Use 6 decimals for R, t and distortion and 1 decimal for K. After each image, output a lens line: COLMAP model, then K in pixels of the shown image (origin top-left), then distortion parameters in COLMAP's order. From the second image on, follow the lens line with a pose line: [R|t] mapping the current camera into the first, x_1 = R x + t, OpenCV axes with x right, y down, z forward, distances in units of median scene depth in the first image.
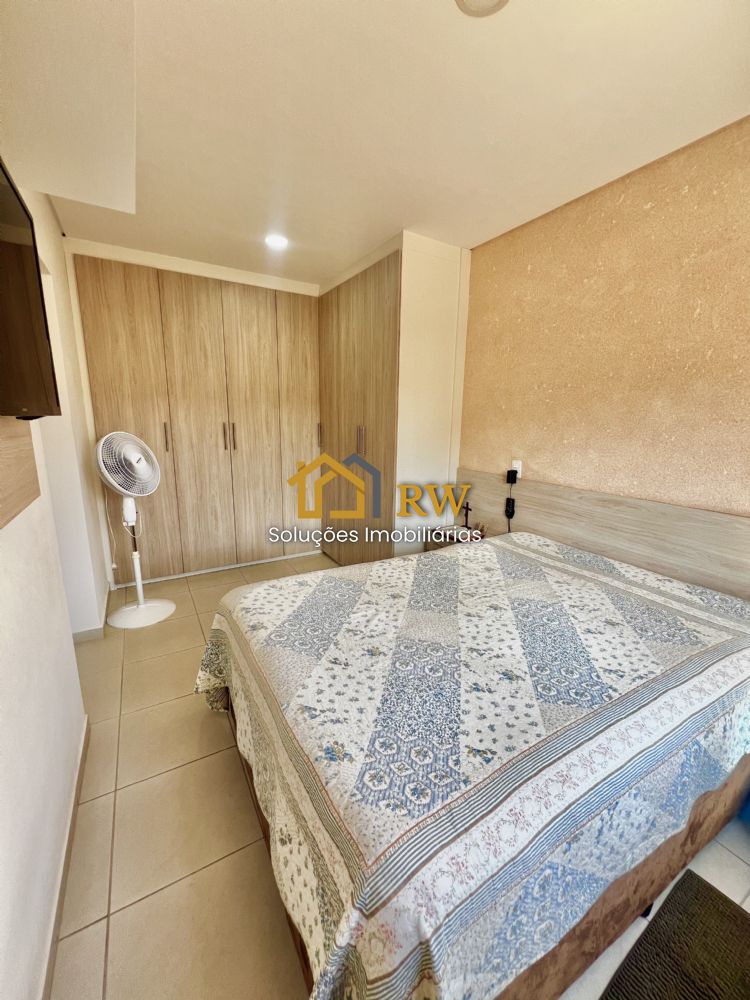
lens RADIAL K [[398.5, 0, 374.0], [0, 398.5, 499.5], [0, 0, 1]] dist [-0.003176, -0.000501]
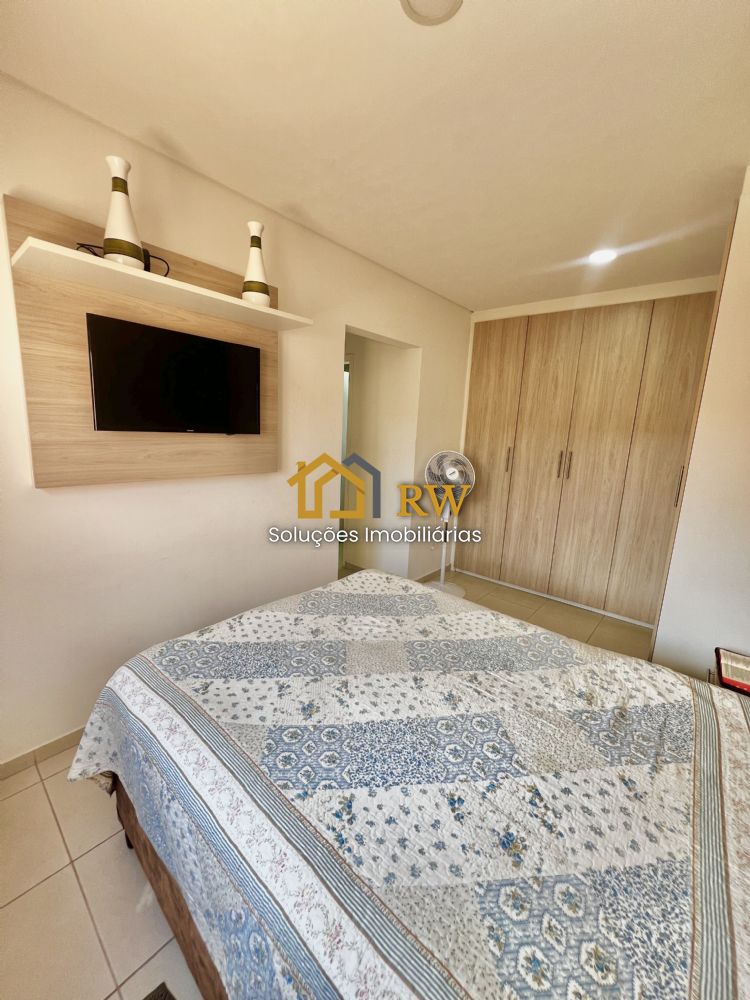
lens RADIAL K [[400.7, 0, 371.0], [0, 400.7, 493.6], [0, 0, 1]] dist [0.001393, 0.000071]
pose [[0.319945, 0.158994, -0.934000, 0.947201], [-0.233879, 0.968564, 0.084762, -0.142295], [0.918115, 0.191324, 0.347072, 0.544789]]
